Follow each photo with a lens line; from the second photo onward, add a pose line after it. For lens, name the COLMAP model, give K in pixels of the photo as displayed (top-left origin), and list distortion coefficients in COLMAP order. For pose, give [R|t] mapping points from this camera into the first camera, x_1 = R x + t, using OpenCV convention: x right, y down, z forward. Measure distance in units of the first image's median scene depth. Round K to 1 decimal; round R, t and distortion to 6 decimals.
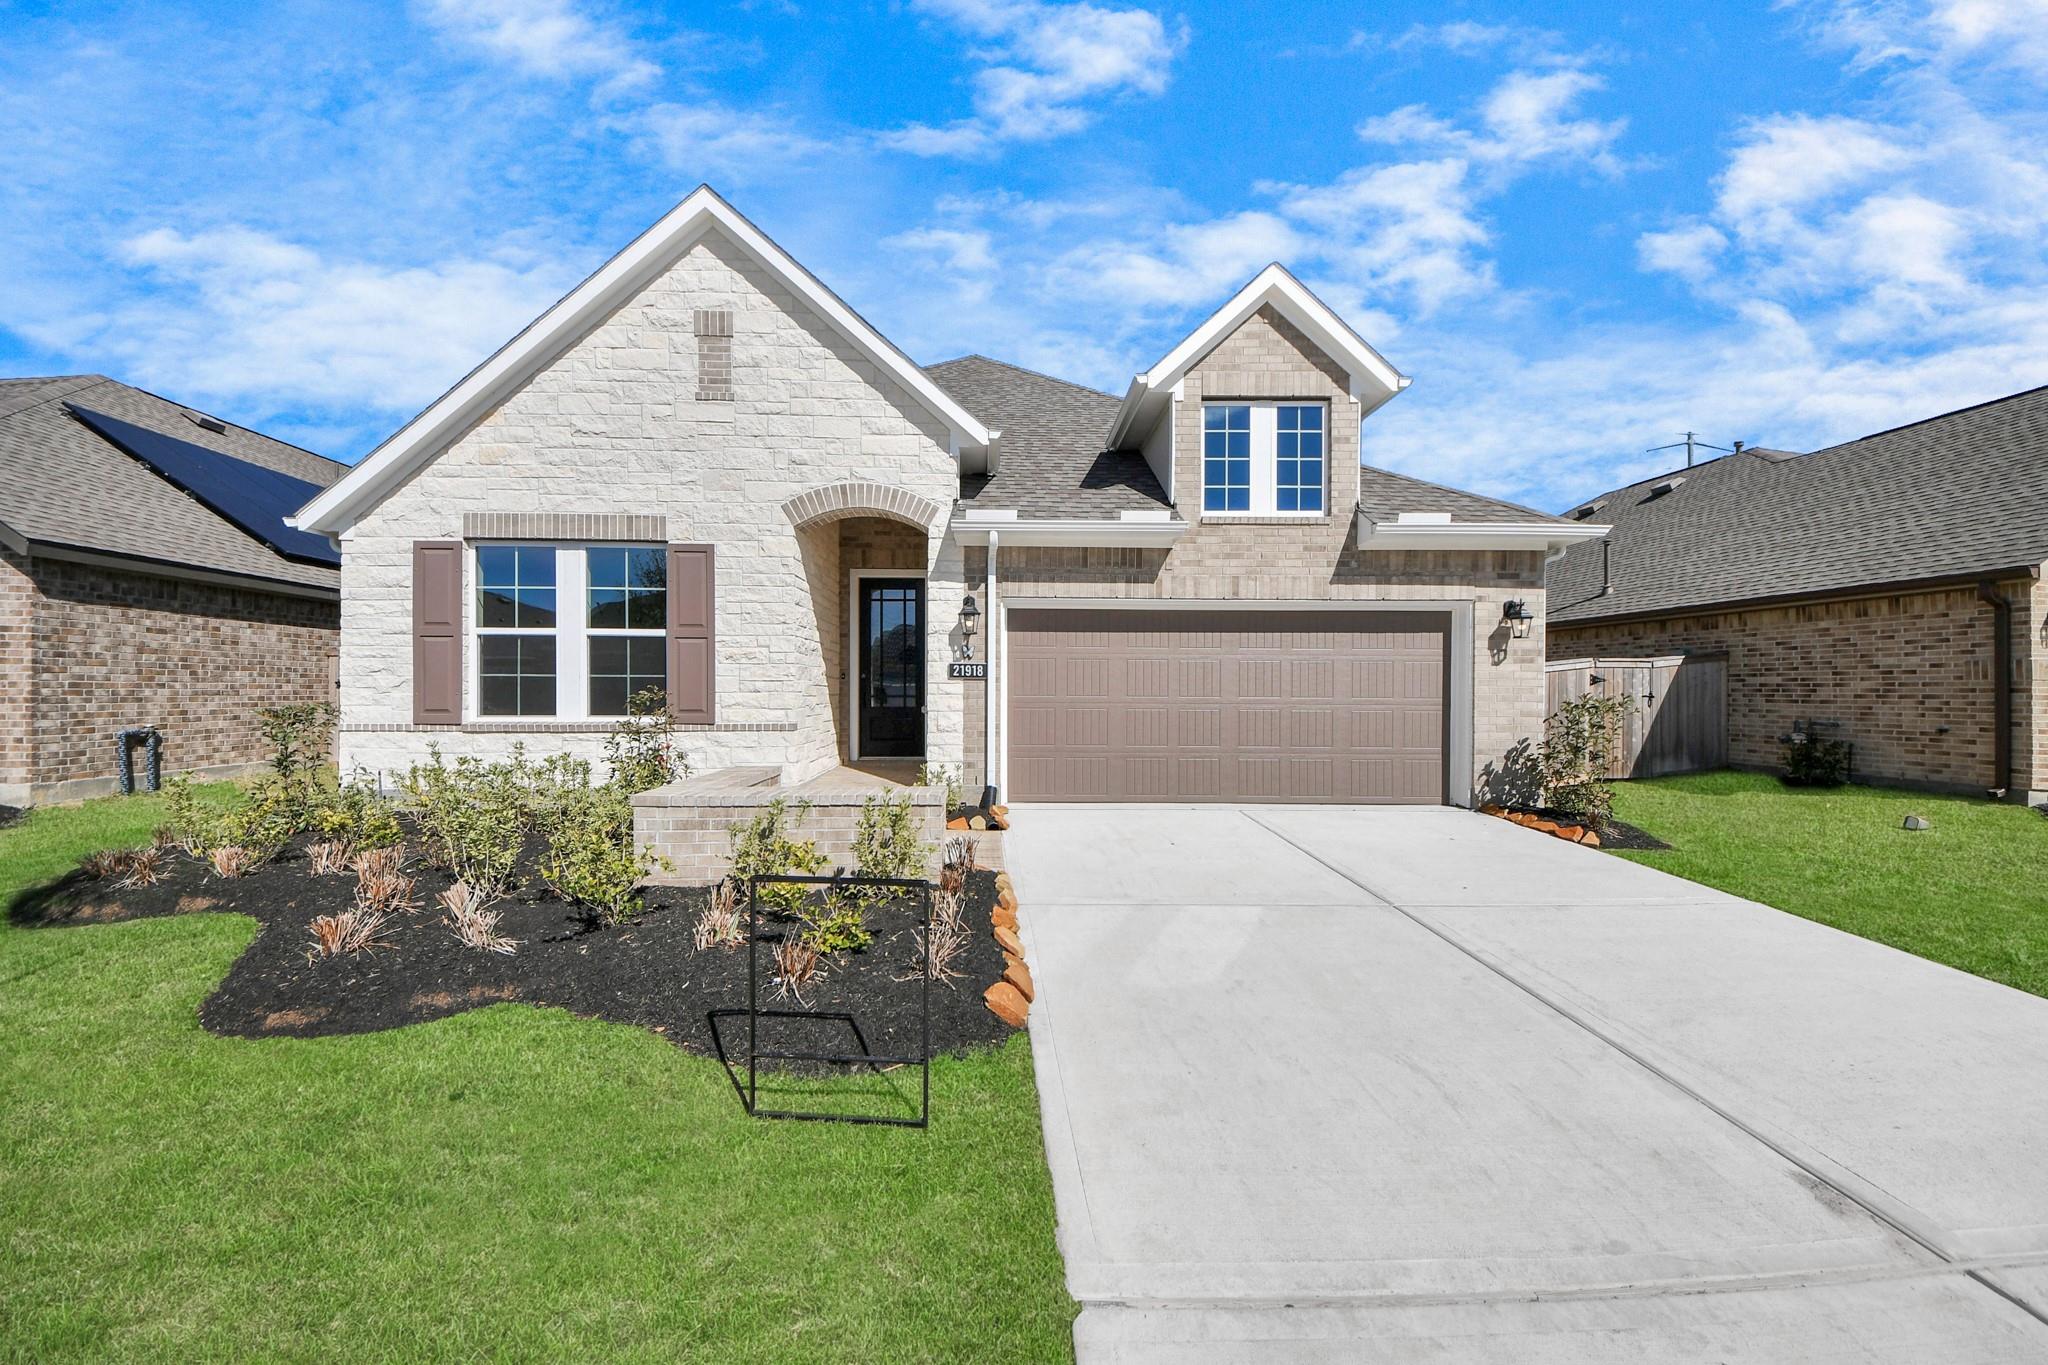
lens RADIAL K [[722.8, 0, 1009.2], [0, 722.8, 690.0], [0, 0, 1]] dist [0.044053, -0.027735]
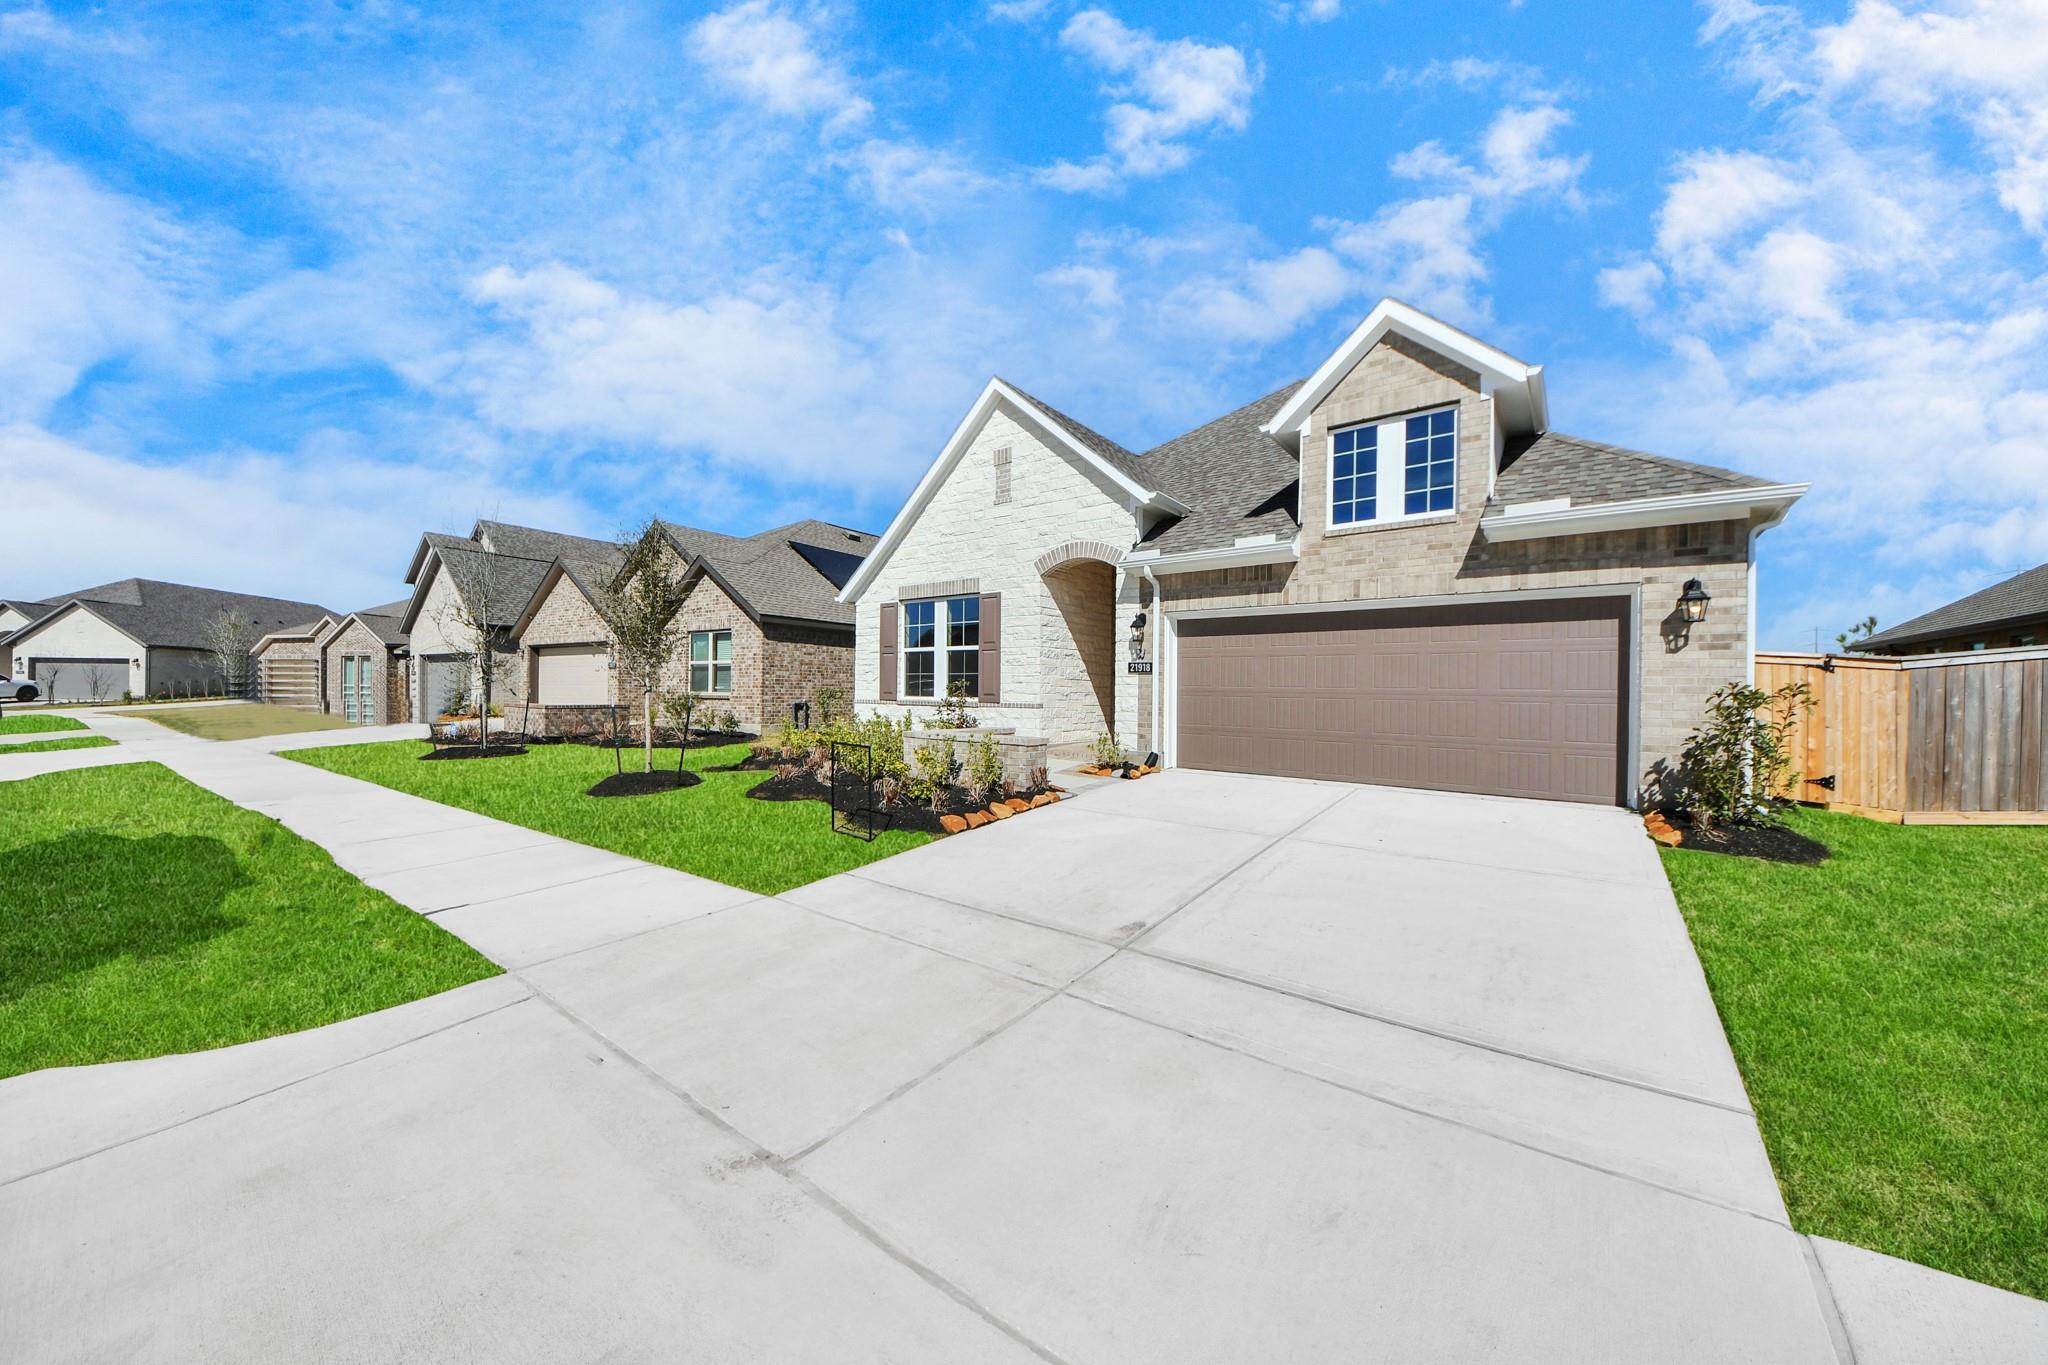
lens RADIAL K [[732.2, 0, 1011.2], [0, 732.2, 686.4], [0, 0, 1]] dist [0.037164, -0.027976]
pose [[0.759779, 0.002286, -0.650177, 0.646586], [-0.009084, 0.999934, -0.007100, 0.021054], [0.650117, 0.011301, 0.759750, -0.212422]]
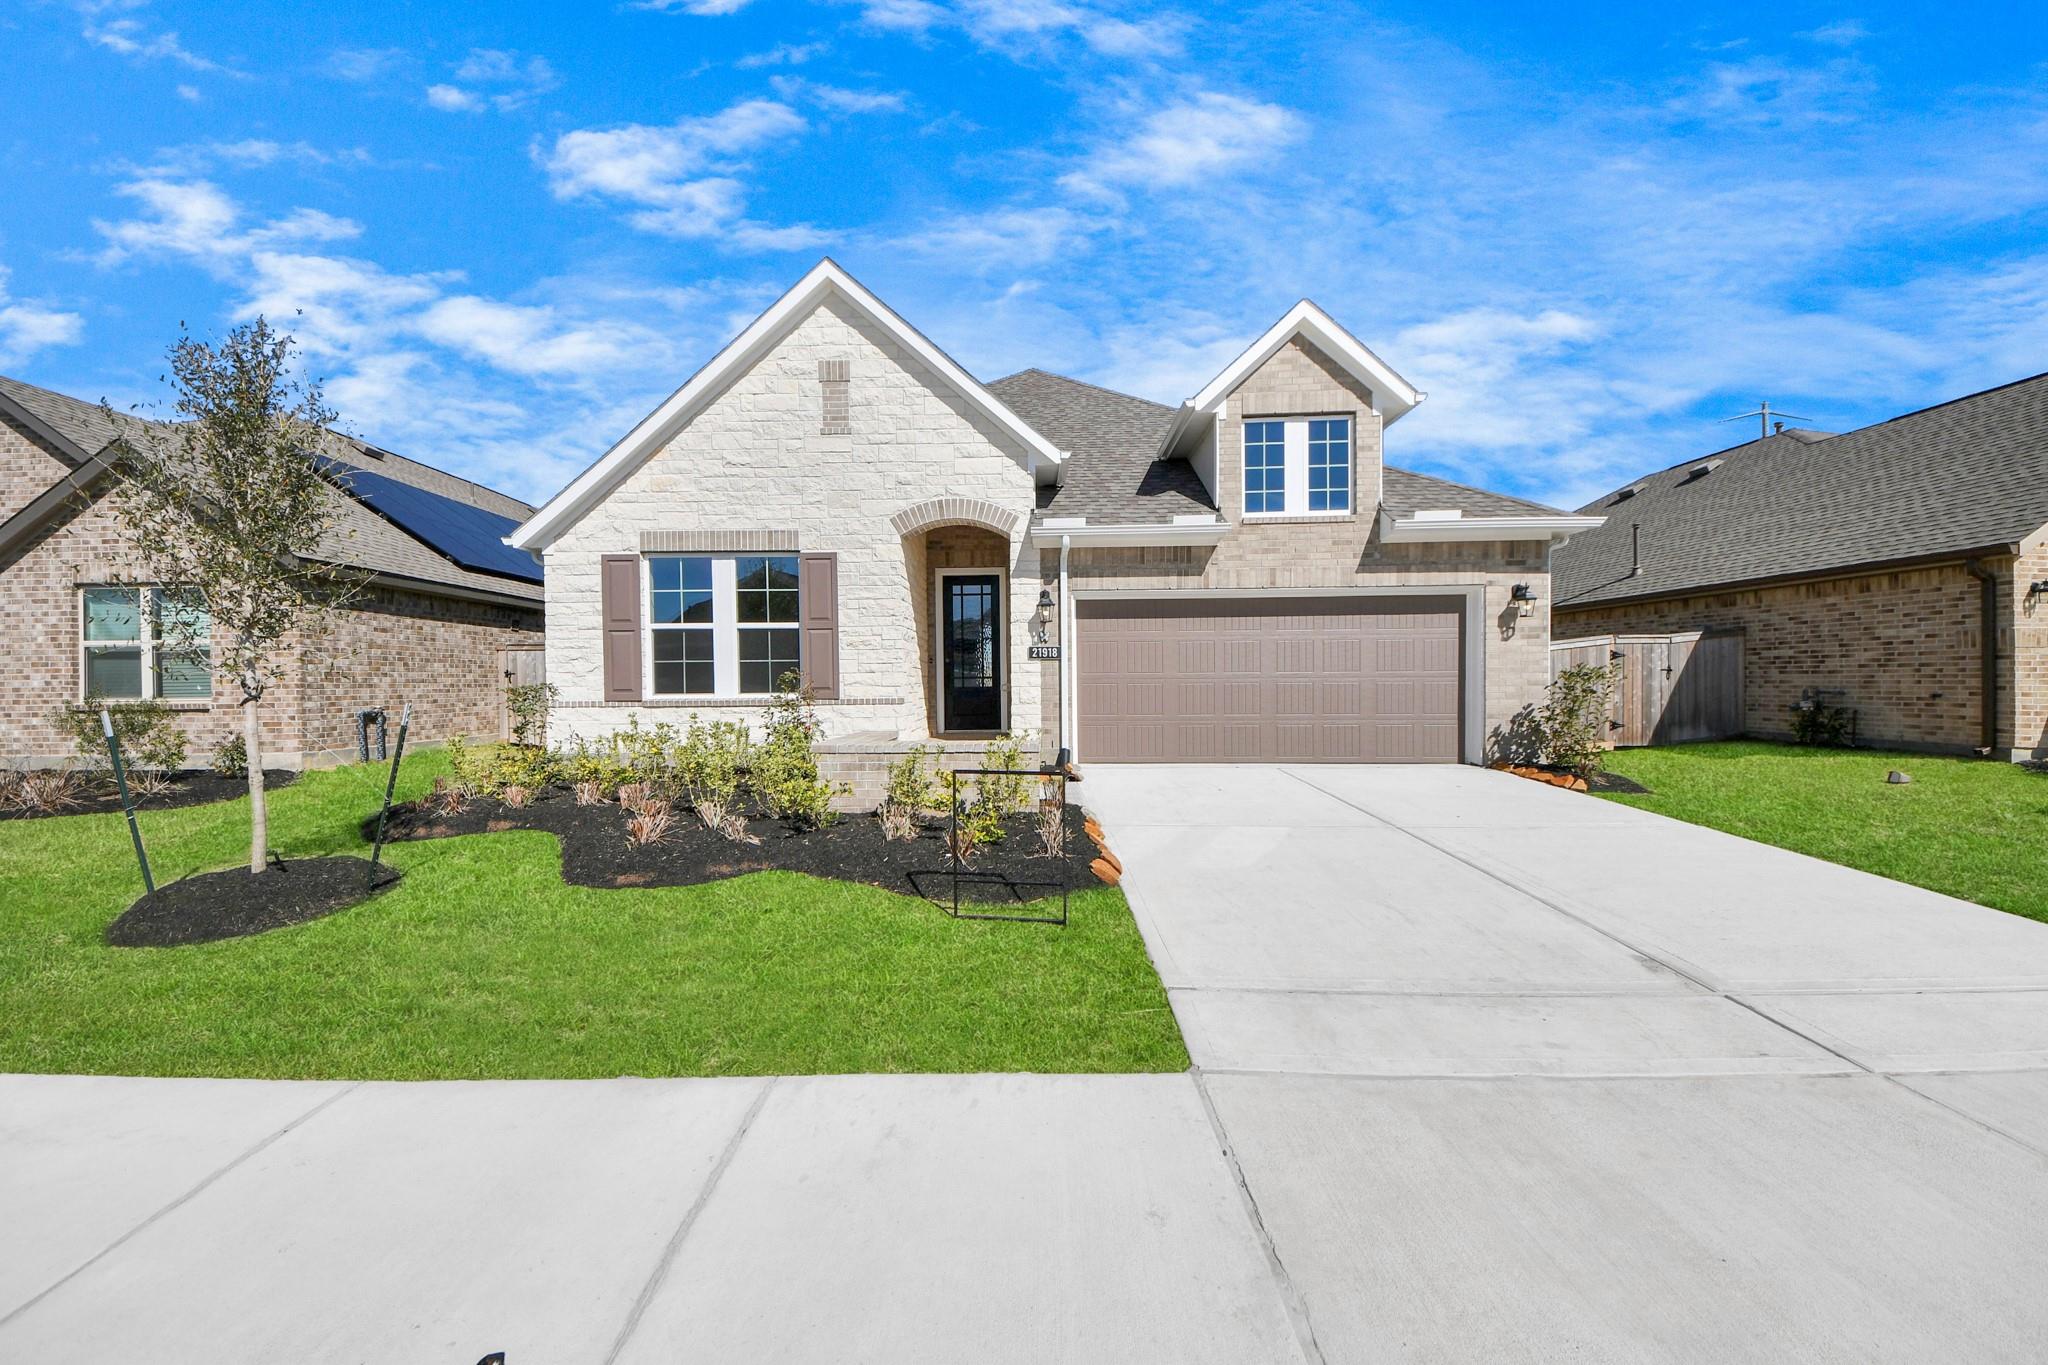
lens RADIAL K [[722.8, 0, 1009.2], [0, 722.8, 690.0], [0, 0, 1]] dist [0.044053, -0.027735]
pose [[0.998194, -0.011713, -0.058920, -0.044828], [0.012420, 0.999855, 0.011643, 0.020310], [0.058775, -0.012354, 0.998195, -0.195359]]
